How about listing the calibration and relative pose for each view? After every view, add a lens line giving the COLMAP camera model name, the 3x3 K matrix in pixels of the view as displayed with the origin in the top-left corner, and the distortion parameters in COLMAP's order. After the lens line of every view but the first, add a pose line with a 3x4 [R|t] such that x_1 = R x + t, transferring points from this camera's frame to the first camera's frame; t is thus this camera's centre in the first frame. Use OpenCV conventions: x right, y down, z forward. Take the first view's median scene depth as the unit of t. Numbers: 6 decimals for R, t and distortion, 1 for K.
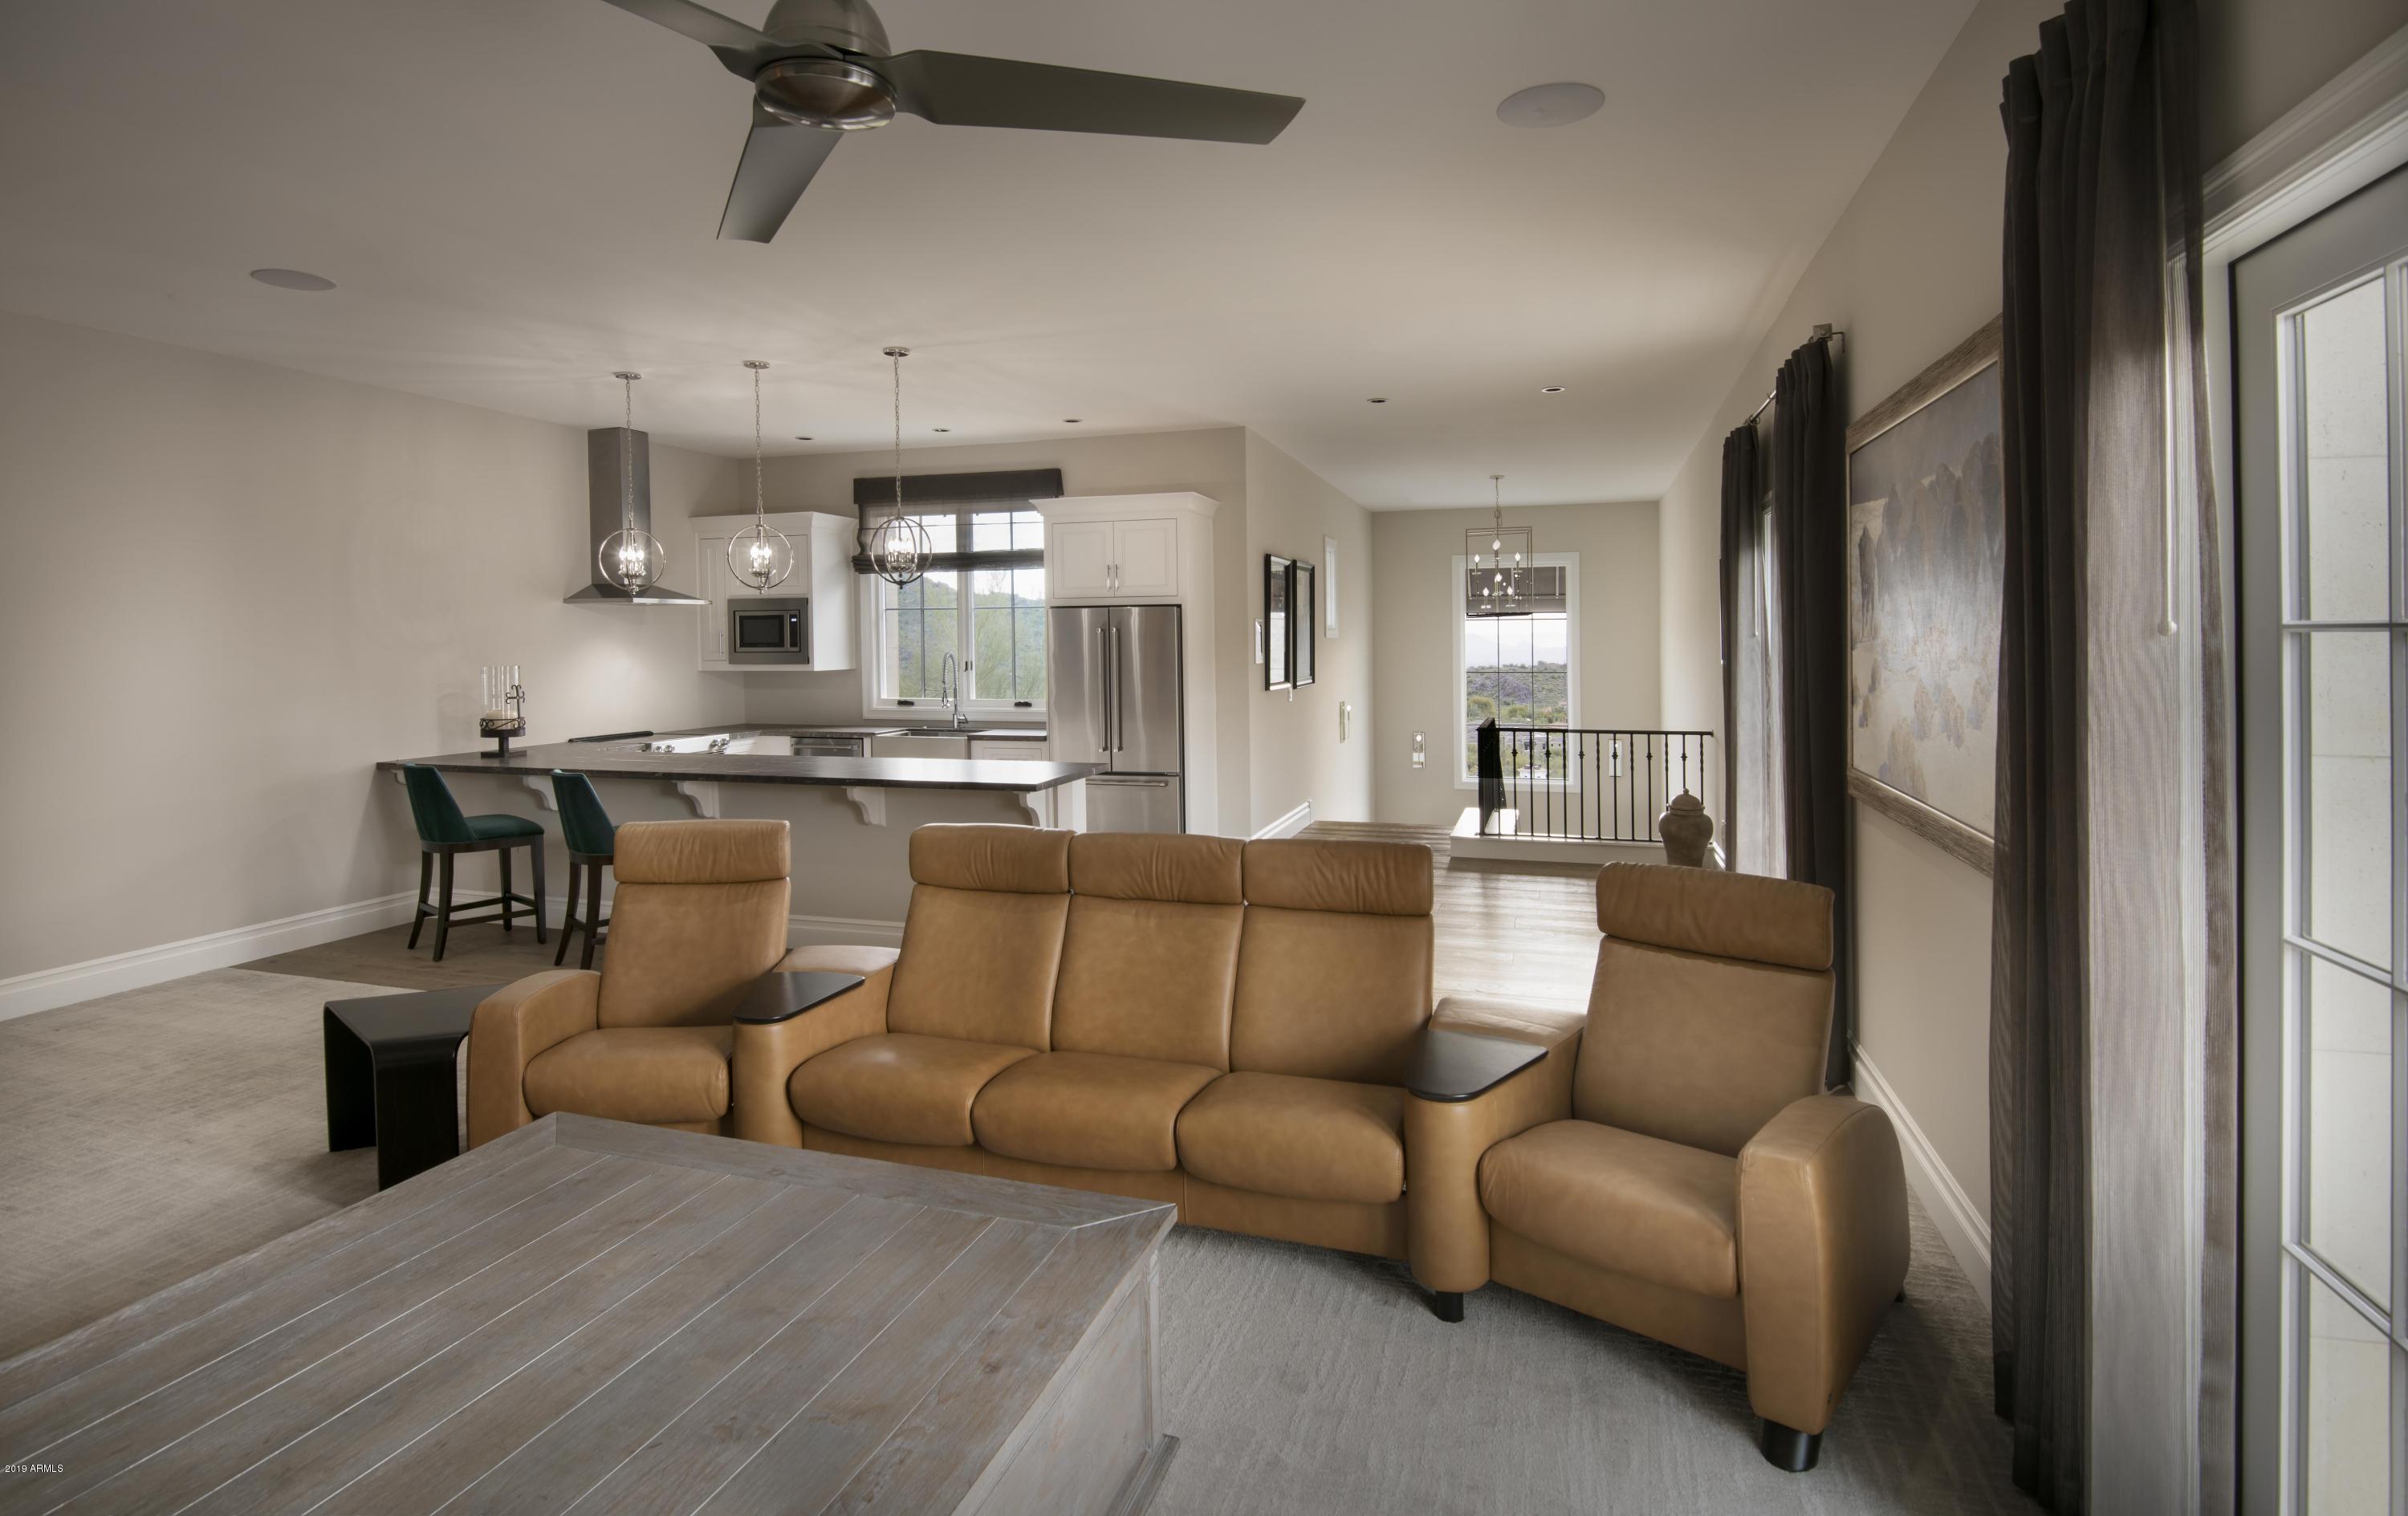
lens RADIAL K [[1235.2, 0, 1204.0], [0, 1235.2, 758.0], [0, 0, 1]] dist [-0.000743, -0.000094]
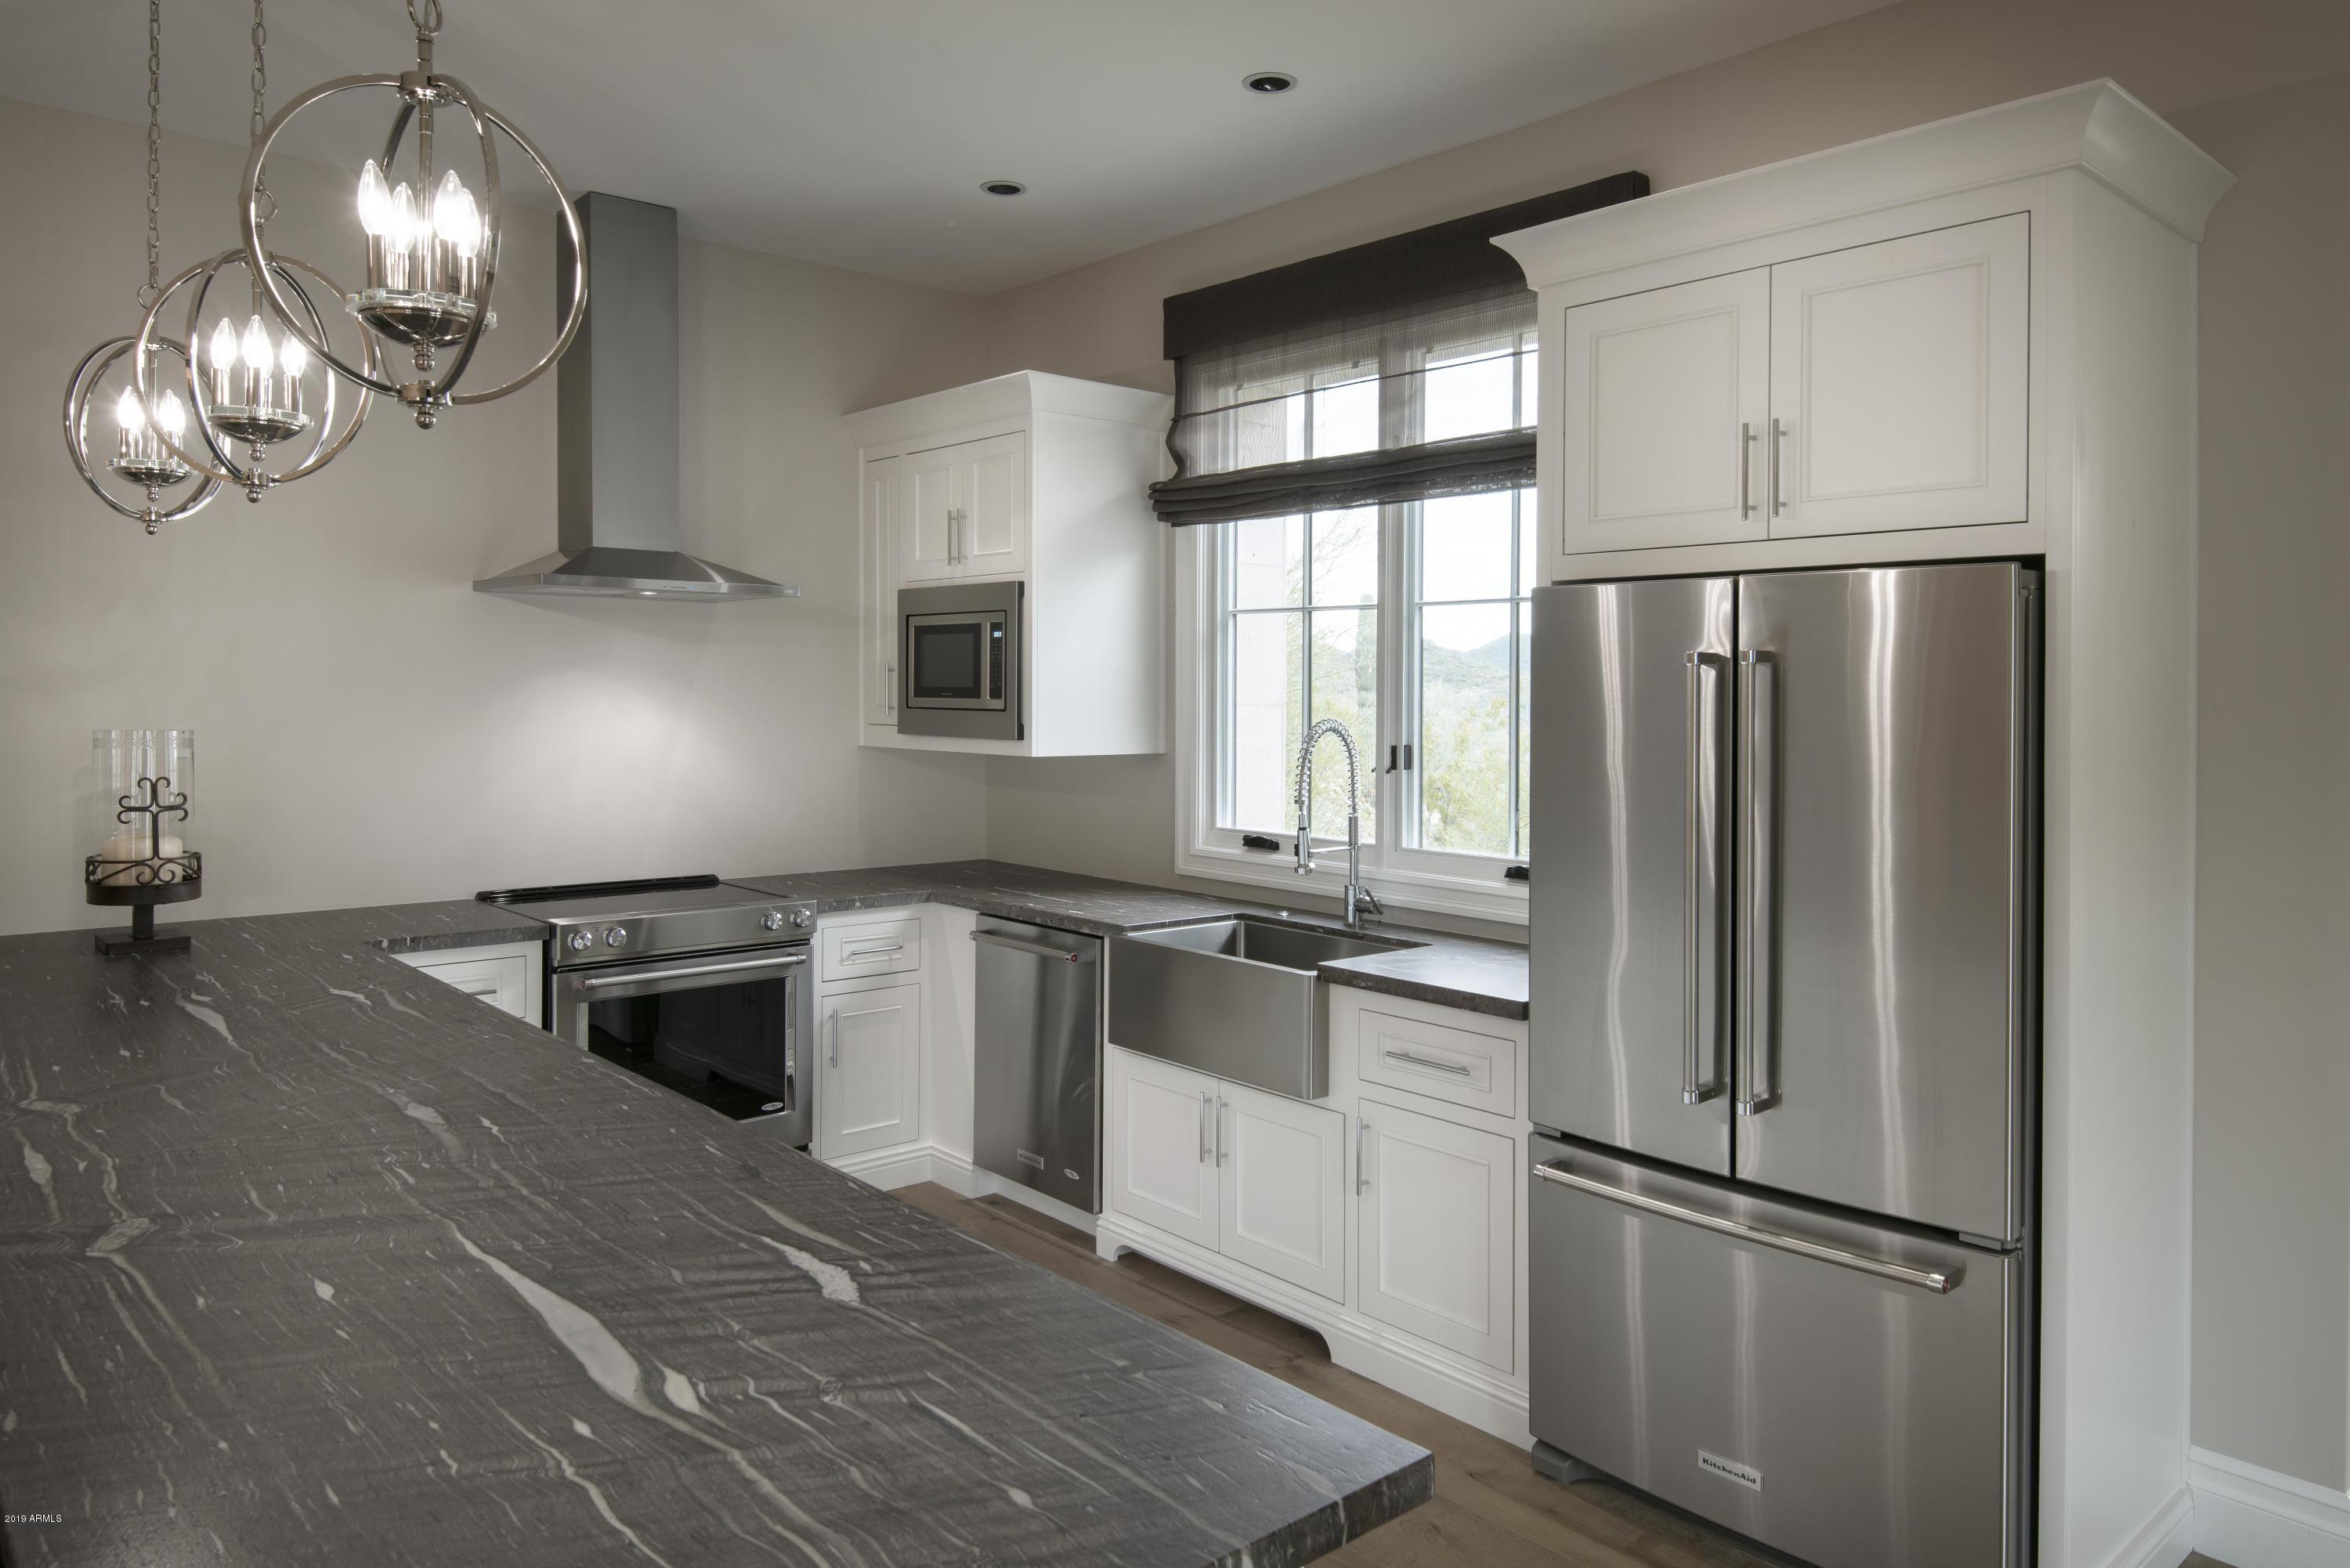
lens RADIAL K [[1564.2, 0, 1177.7], [0, 1564.2, 687.6], [0, 0, 1]] dist [-0.004787, -0.001572]
pose [[0.851603, 0.012530, -0.524038, -0.000987], [-0.065478, 0.994427, -0.082630, -0.053325], [0.520082, 0.104681, 0.847677, 0.579117]]
